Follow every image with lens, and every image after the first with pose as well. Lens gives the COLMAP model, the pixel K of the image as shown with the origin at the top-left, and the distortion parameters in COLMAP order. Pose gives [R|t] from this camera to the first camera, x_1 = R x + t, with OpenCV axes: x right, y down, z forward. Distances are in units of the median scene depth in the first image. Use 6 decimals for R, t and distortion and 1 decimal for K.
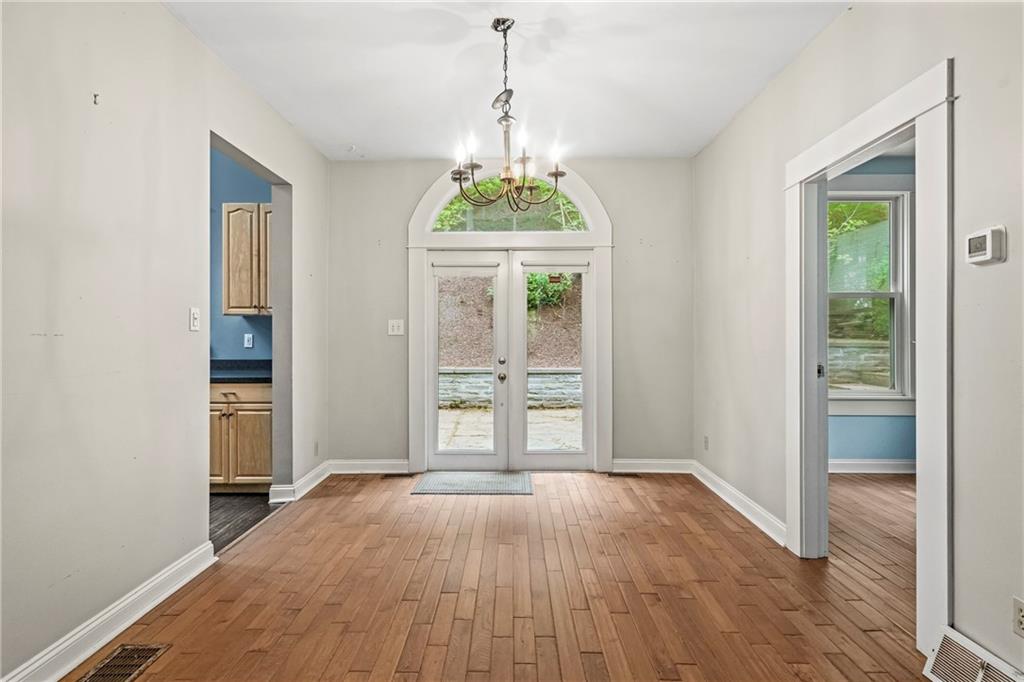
lens RADIAL K [[518.6, 0, 503.7], [0, 518.6, 339.5], [0, 0, 1]] dist [0.002014, 0.000495]
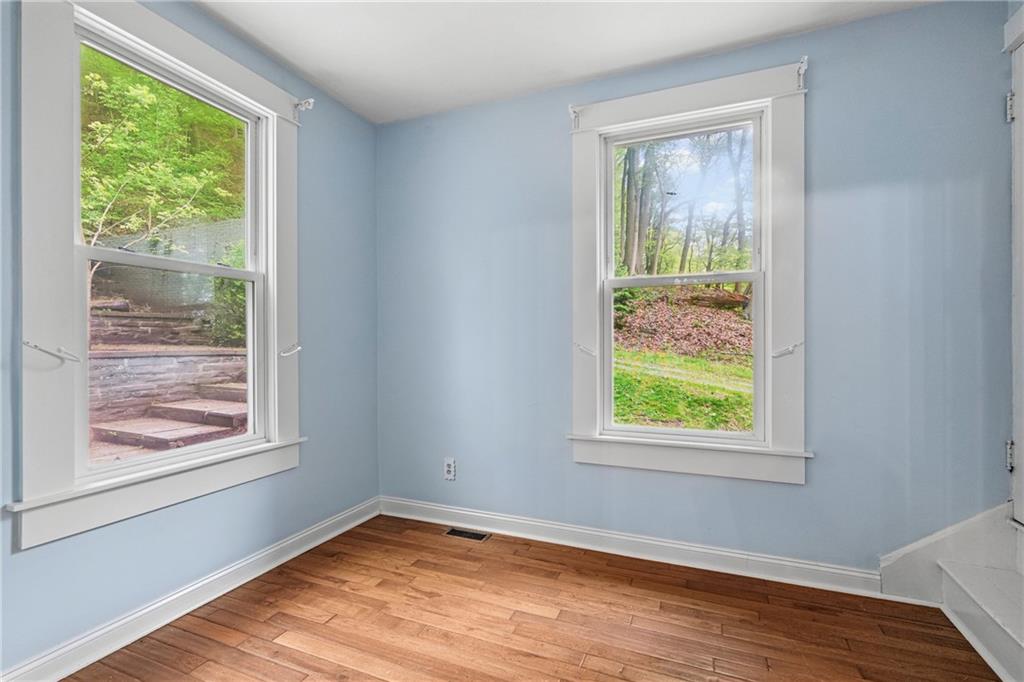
lens RADIAL K [[466.0, 0, 505.9], [0, 466.0, 342.8], [0, 0, 1]] dist [-0.004522, -0.000223]
pose [[0.374027, 0.000858, 0.927418, 0.174487], [0.002450, 0.999995, -0.001914, -0.003477], [-0.927415, 0.002988, 0.374023, 0.255731]]
